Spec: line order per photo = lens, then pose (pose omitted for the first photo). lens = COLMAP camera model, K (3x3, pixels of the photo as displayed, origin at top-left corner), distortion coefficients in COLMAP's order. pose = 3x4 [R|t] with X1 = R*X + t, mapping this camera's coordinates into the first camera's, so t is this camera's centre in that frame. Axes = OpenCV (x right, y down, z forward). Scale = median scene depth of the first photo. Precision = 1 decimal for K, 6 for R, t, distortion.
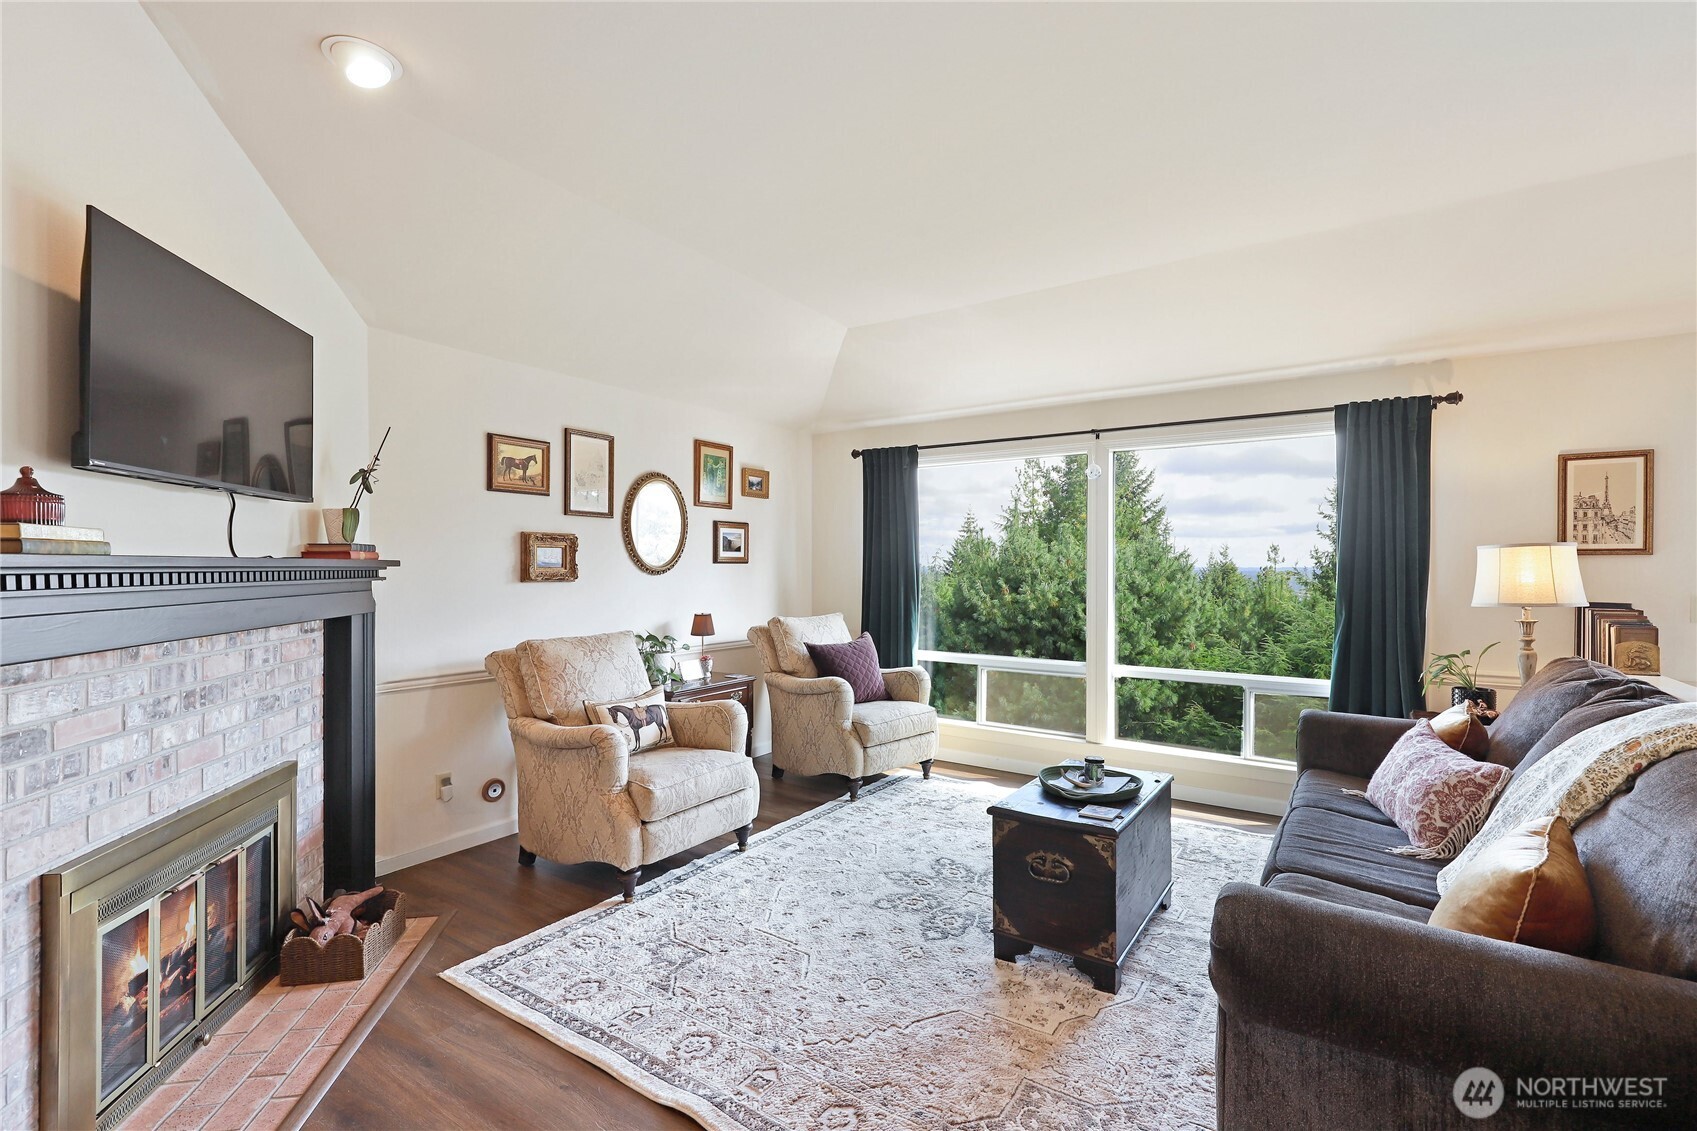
lens RADIAL K [[766.8, 0, 858.4], [0, 766.8, 568.2], [0, 0, 1]] dist [0.012155, -0.001115]
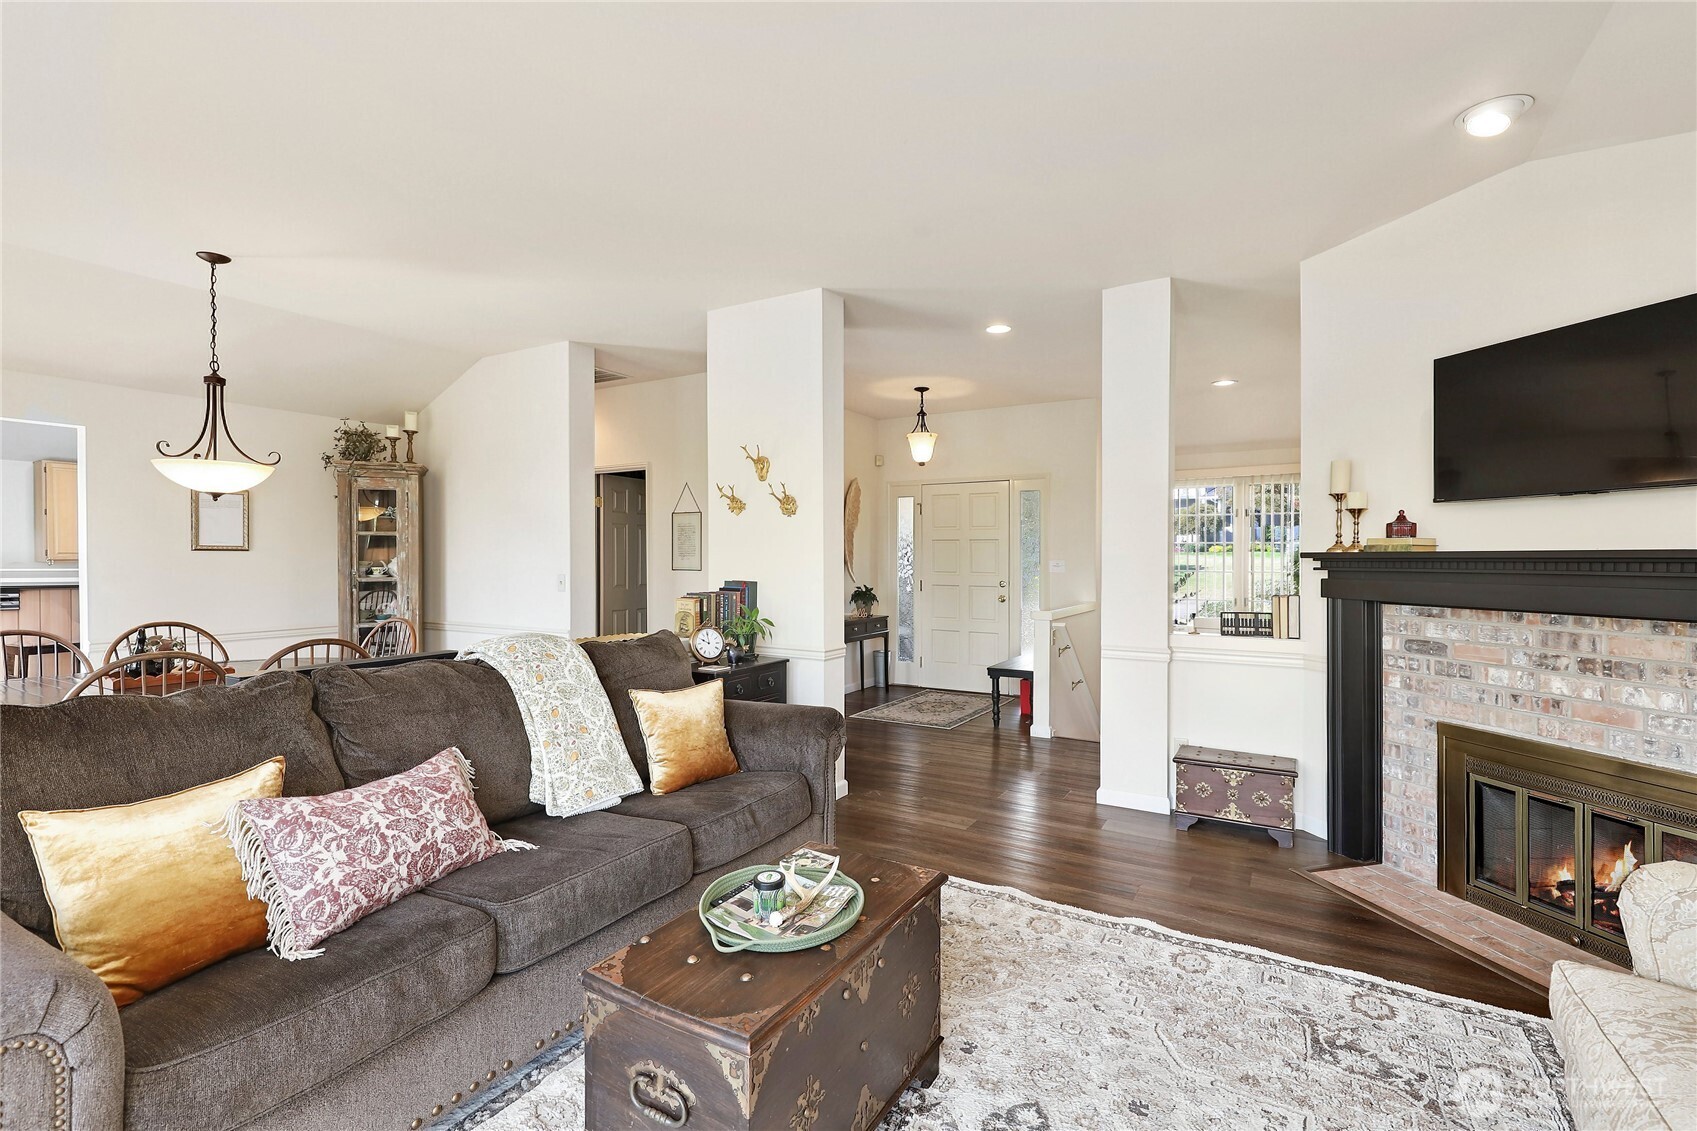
lens RADIAL K [[762.0, 0, 851.4], [0, 762.0, 565.1], [0, 0, 1]] dist [0.012135, -0.001374]
pose [[-0.998972, -0.004114, -0.045151, 0.200849], [-0.004663, 0.999916, 0.012065, -0.000306], [0.045098, 0.012263, -0.998907, 1.186140]]
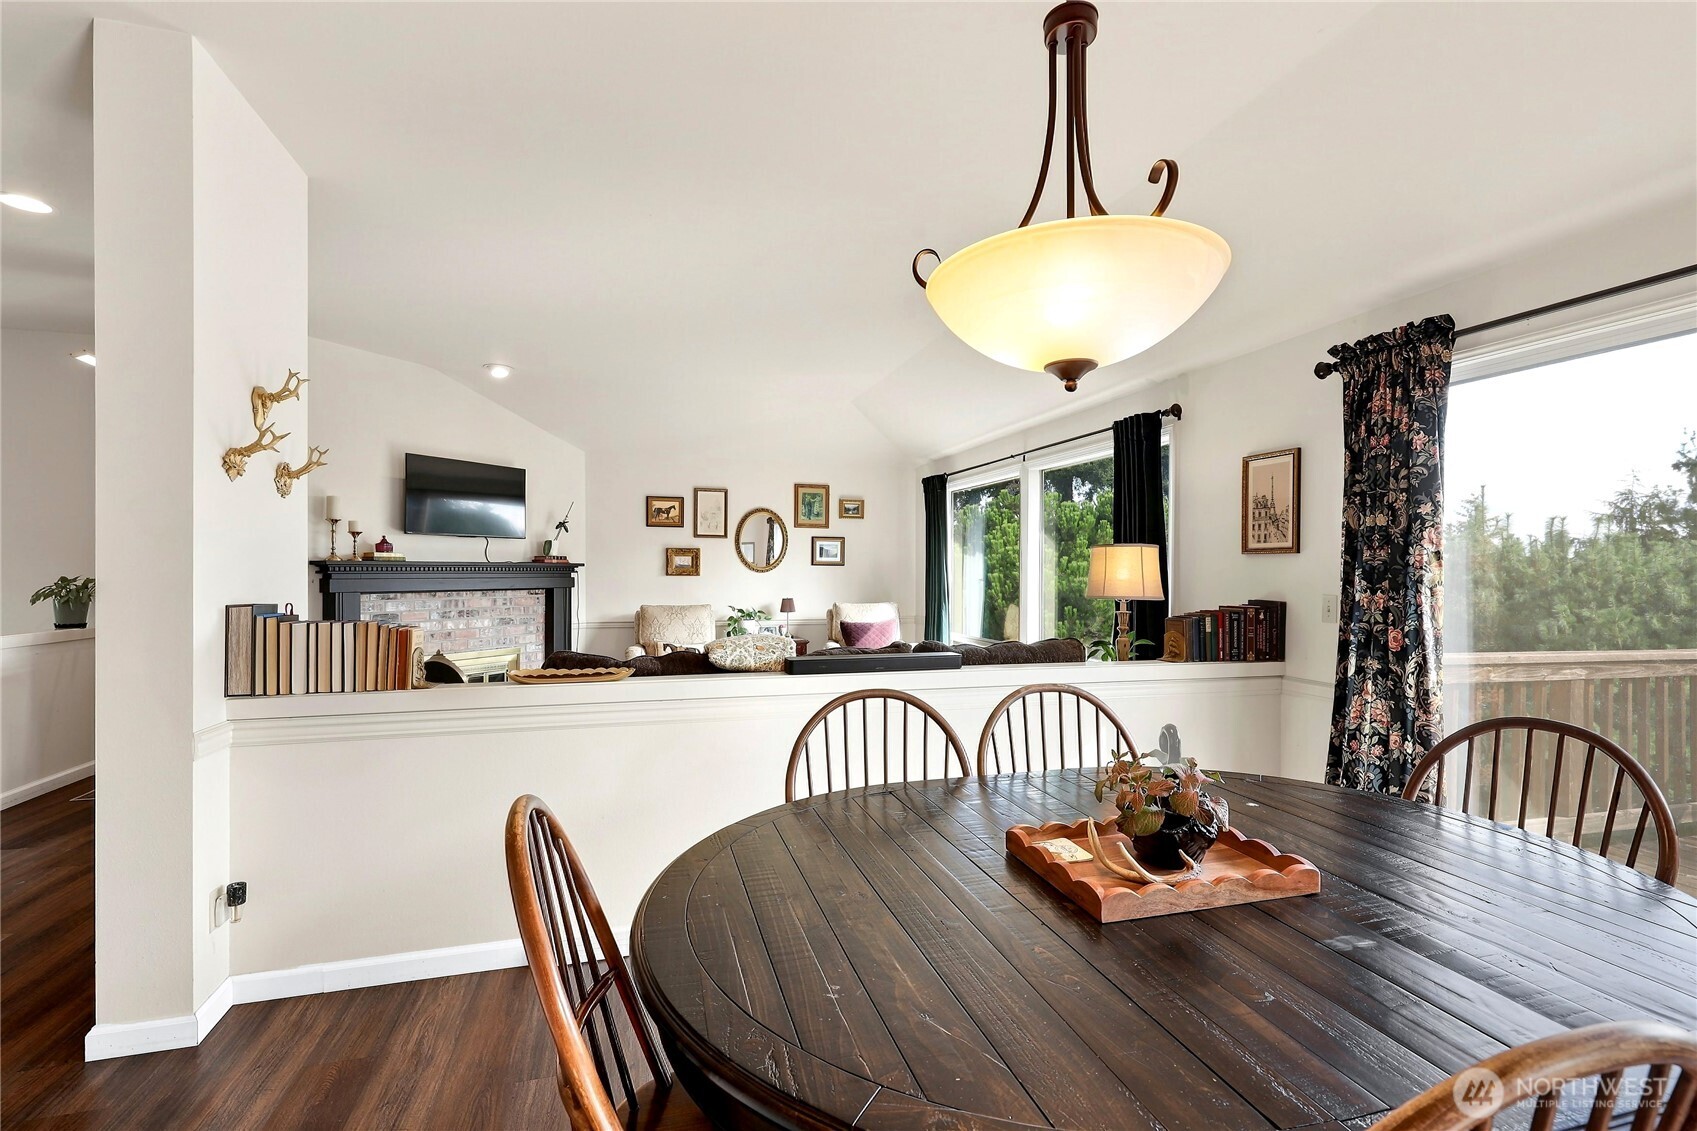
lens RADIAL K [[762.0, 0, 851.4], [0, 762.0, 565.1], [0, 0, 1]] dist [0.012135, -0.001374]
pose [[0.765568, -0.002269, -0.643351, 1.063218], [-0.004822, 0.999945, -0.009264, 0.008370], [0.643337, 0.010194, 0.765515, -0.103749]]
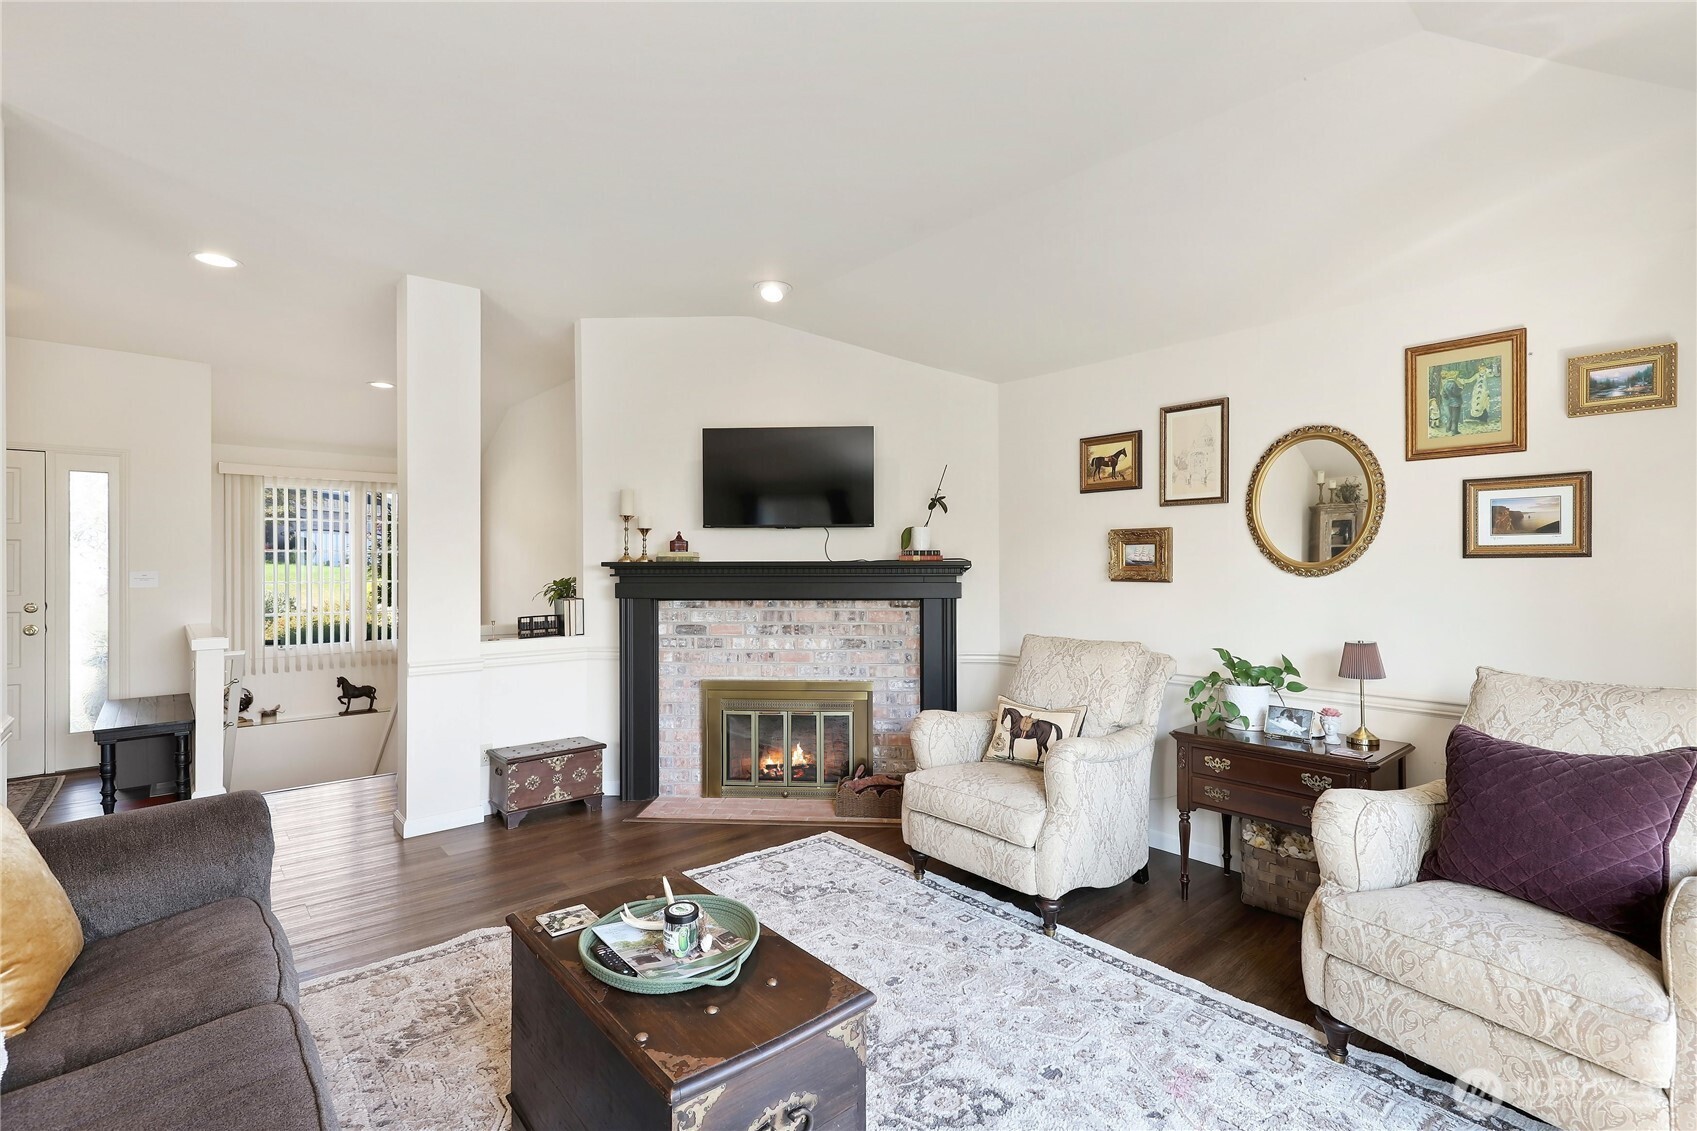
lens RADIAL K [[776.4, 0, 848.5], [0, 776.4, 565.5], [0, 0, 1]] dist [0.006475, -0.000473]
pose [[-0.274361, -0.002952, -0.961622, 0.605939], [-0.000930, 0.999996, -0.002804, 0.001189], [0.961626, 0.000125, -0.274362, 0.946902]]
